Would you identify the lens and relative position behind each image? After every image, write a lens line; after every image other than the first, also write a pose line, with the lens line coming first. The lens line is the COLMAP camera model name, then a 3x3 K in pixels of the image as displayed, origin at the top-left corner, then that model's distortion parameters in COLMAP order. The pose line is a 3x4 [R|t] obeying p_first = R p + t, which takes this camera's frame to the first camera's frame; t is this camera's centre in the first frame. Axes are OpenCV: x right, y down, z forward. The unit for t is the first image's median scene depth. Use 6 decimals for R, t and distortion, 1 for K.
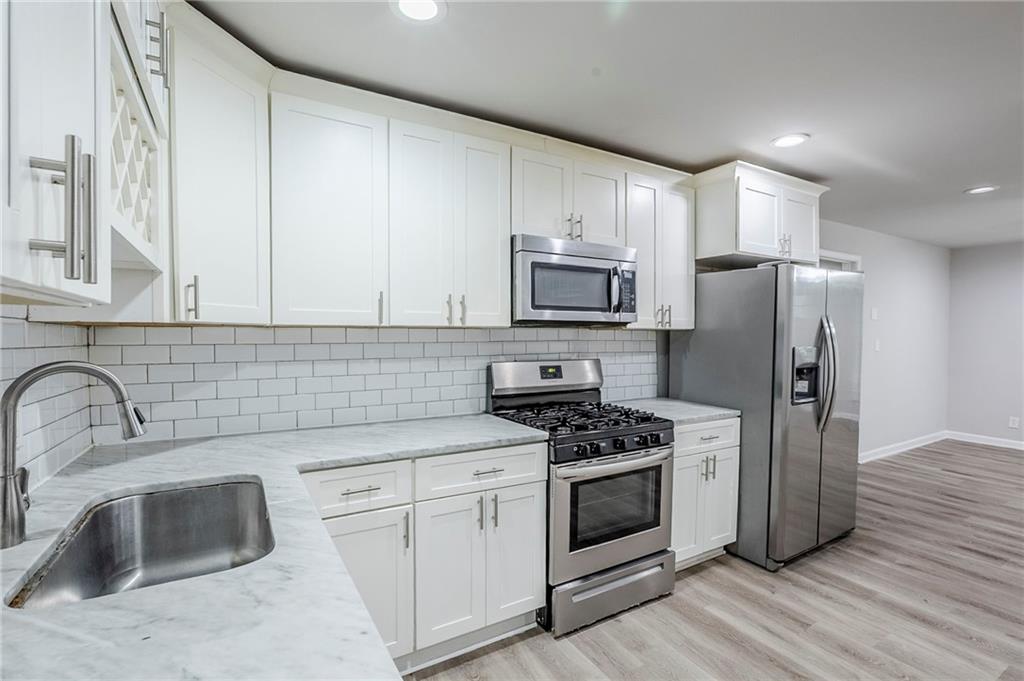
lens RADIAL K [[471.3, 0, 525.8], [0, 471.3, 347.8], [0, 0, 1]] dist [-0.008285, 0.002280]
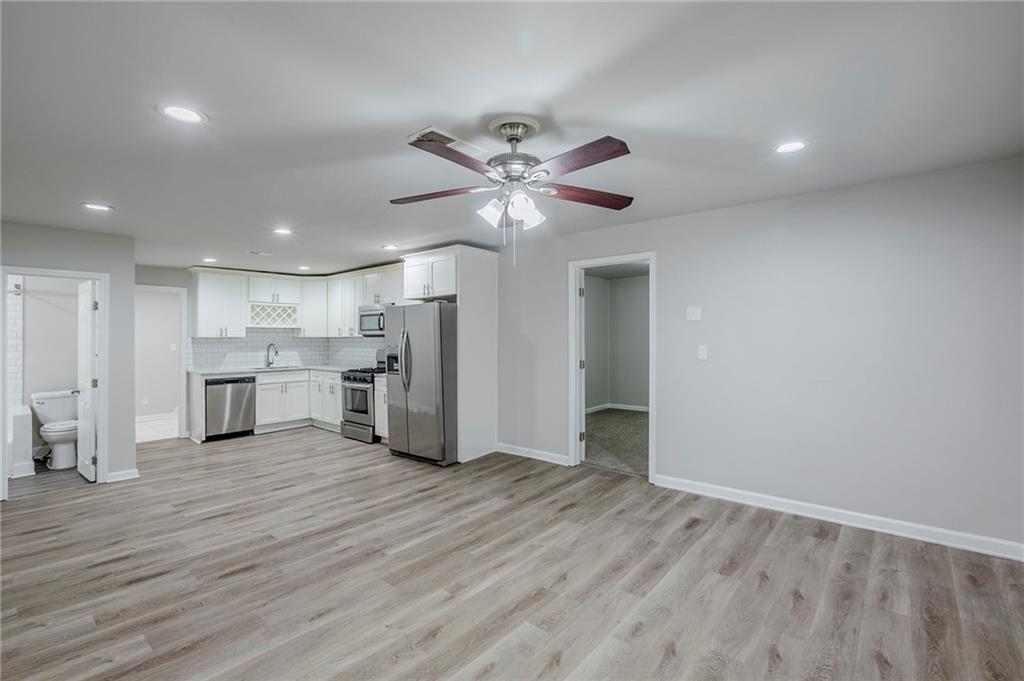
lens RADIAL K [[471.3, 0, 515.5], [0, 471.3, 329.9], [0, 0, 1]] dist [-0.008285, 0.002280]
pose [[0.318289, -0.015485, -0.947867, 2.835234], [-0.019513, 0.999548, -0.022881, -0.036499], [0.947793, 0.025779, 0.317843, 0.894152]]
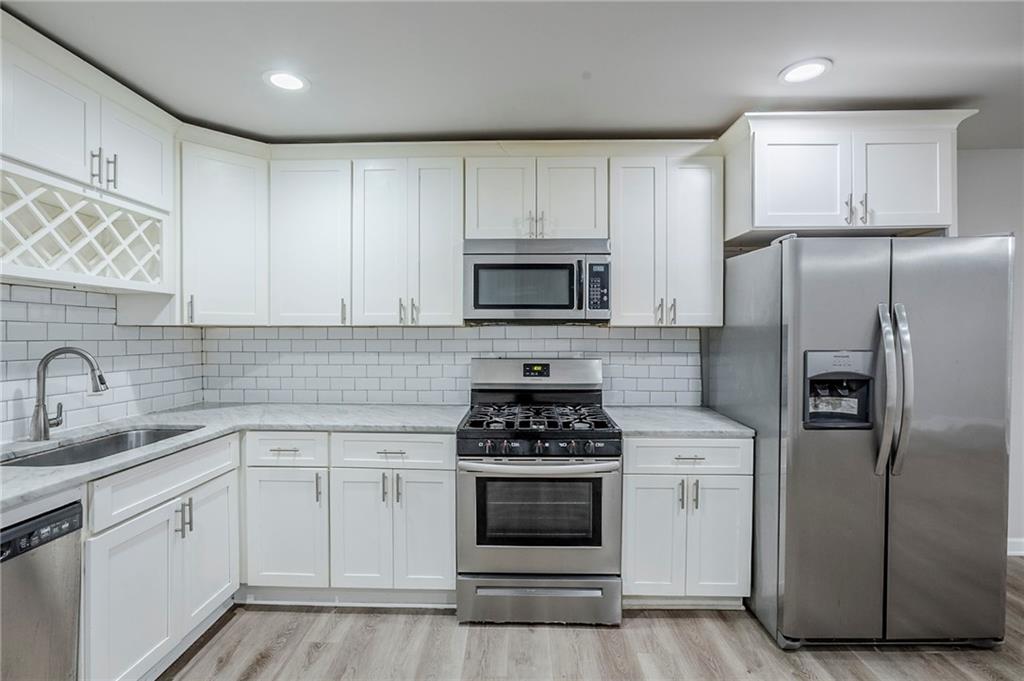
lens RADIAL K [[471.3, 0, 517.7], [0, 471.3, 337.0], [0, 0, 1]] dist [-0.008285, 0.002280]
pose [[0.847321, 0.006845, -0.531036, 0.598963], [-0.015086, 0.999824, -0.011183, -0.007455], [0.530866, 0.017487, 0.847275, 0.141969]]
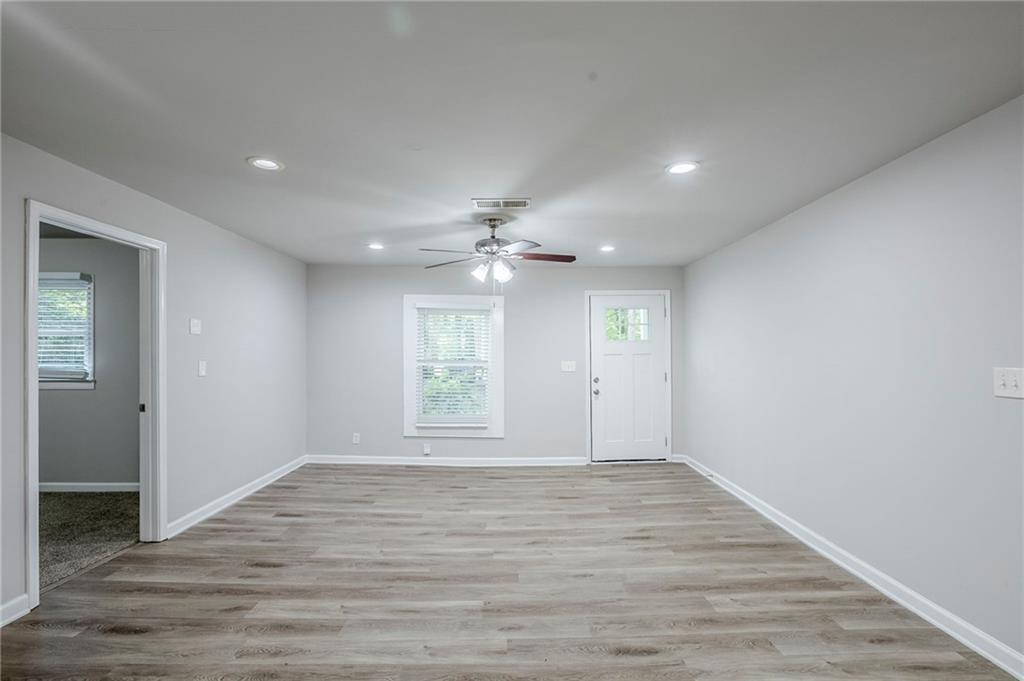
lens RADIAL K [[471.3, 0, 508.8], [0, 471.3, 347.0], [0, 0, 1]] dist [-0.008285, 0.002280]
pose [[0.514495, 0.011377, 0.857418, 0.723076], [0.022881, 0.999374, -0.026991, -0.013861], [-0.857188, 0.033505, 0.513913, 0.384202]]
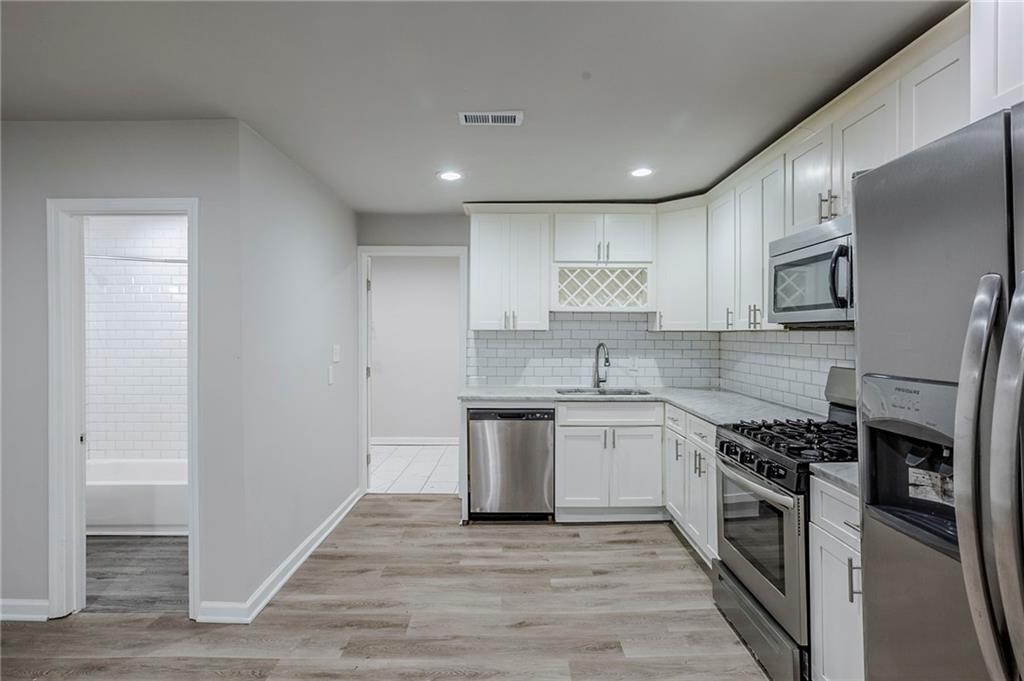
lens RADIAL K [[513.2, 0, 512.4], [0, 513.2, 337.3], [0, 0, 1]] dist [-0.006546, 0.004126]
pose [[-0.513165, 0.006775, -0.858263, 1.145660], [-0.023379, 0.999487, 0.021869, -0.035307], [0.857972, 0.031288, -0.512743, 0.986550]]
